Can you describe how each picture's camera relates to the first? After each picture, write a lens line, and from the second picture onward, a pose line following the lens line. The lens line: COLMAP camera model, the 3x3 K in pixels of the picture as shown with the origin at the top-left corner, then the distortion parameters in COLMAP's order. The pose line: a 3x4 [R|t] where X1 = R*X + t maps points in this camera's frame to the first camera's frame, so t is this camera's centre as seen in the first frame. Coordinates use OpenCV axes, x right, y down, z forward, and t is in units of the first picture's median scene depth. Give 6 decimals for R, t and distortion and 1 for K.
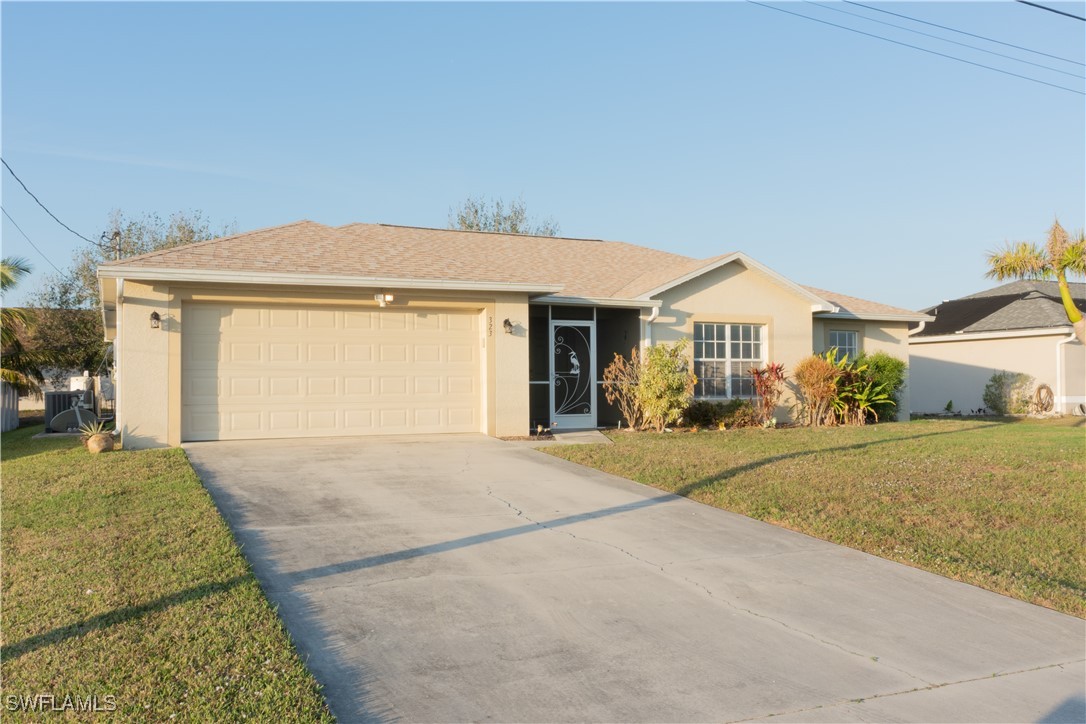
lens RADIAL K [[948.3, 0, 543.0], [0, 948.3, 362.0], [0, 0, 1]] dist [0.006845, 0.000291]
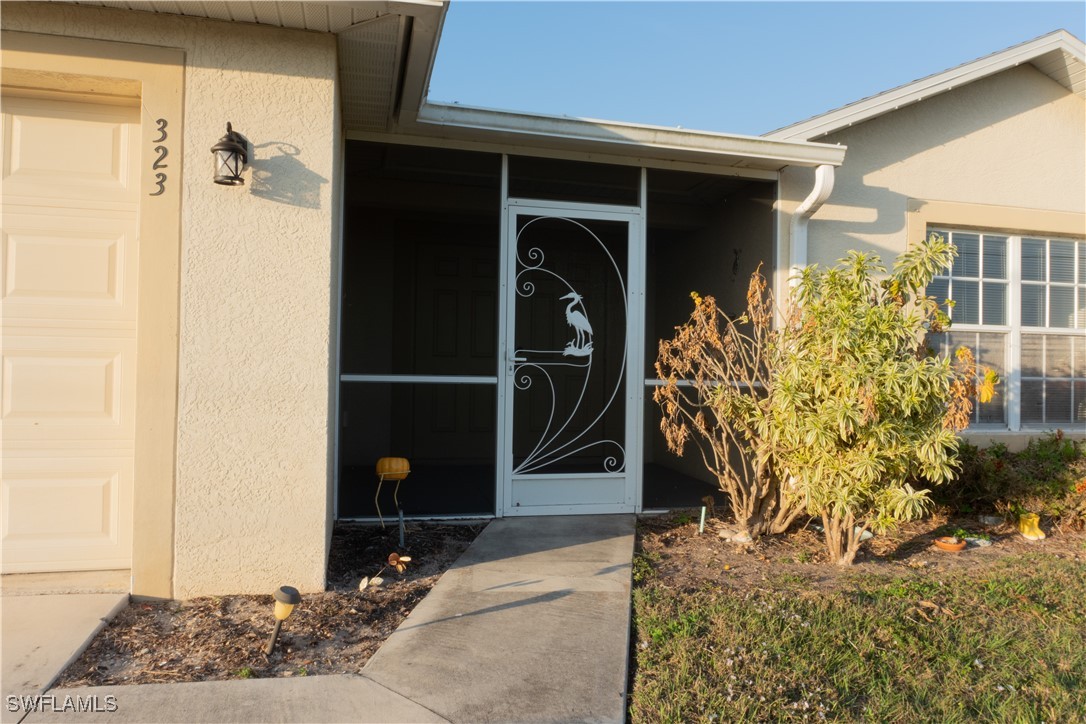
lens RADIAL K [[752.1, 0, 543.0], [0, 752.1, 362.0], [0, 0, 1]] dist [-0.002970, 0.001511]
pose [[0.982087, 0.019841, -0.187382, 0.072304], [-0.017501, 0.999747, 0.014137, 0.010758], [0.187615, -0.010605, 0.982185, 0.725284]]
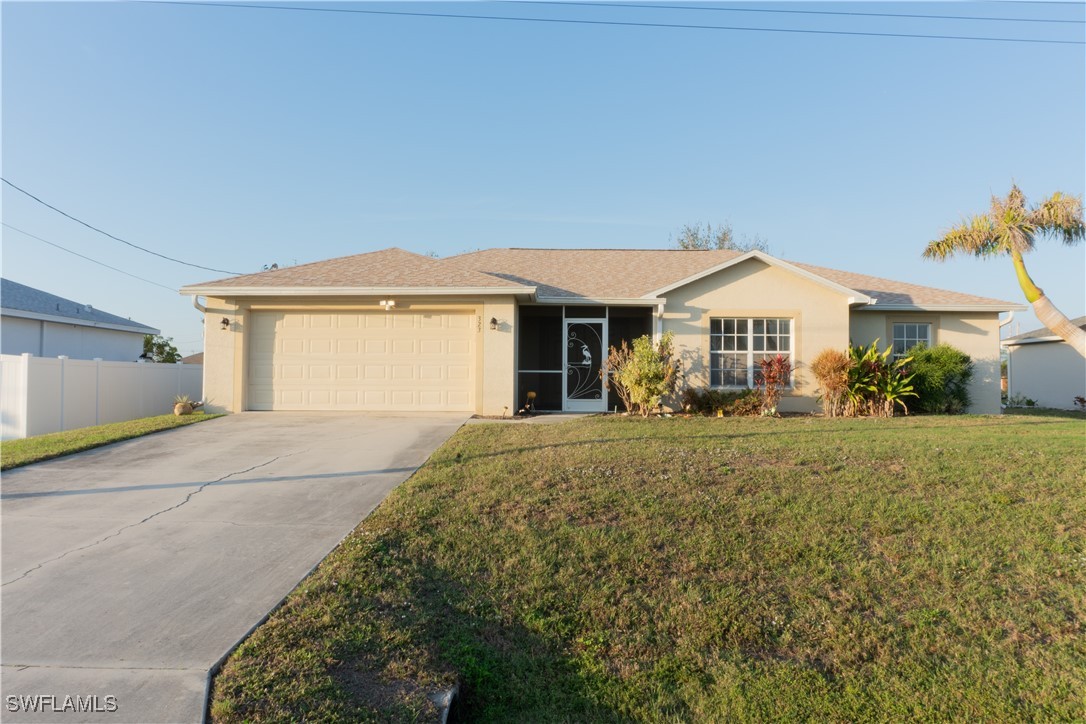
lens RADIAL K [[726.6, 0, 543.0], [0, 726.6, 362.0], [0, 0, 1]] dist [0.000665, 0.000390]
pose [[0.899072, -0.000177, -0.437800, 0.372945], [0.000203, 1.000000, 0.000012, 0.009634], [0.437800, -0.000099, 0.899072, 0.177736]]
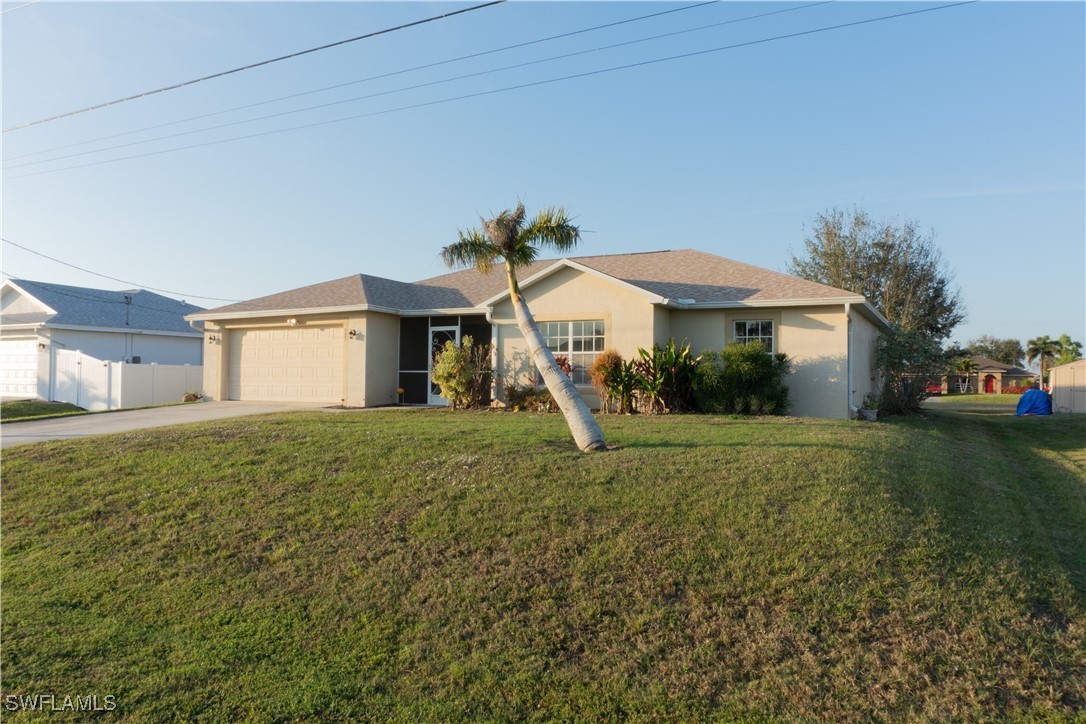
lens RADIAL K [[752.1, 0, 543.0], [0, 752.1, 362.0], [0, 0, 1]] dist [-0.002970, 0.001511]
pose [[0.590908, -0.008730, -0.806692, 0.990474], [0.009166, 0.999950, -0.004107, 0.013299], [0.806687, -0.004967, 0.590958, 0.470596]]
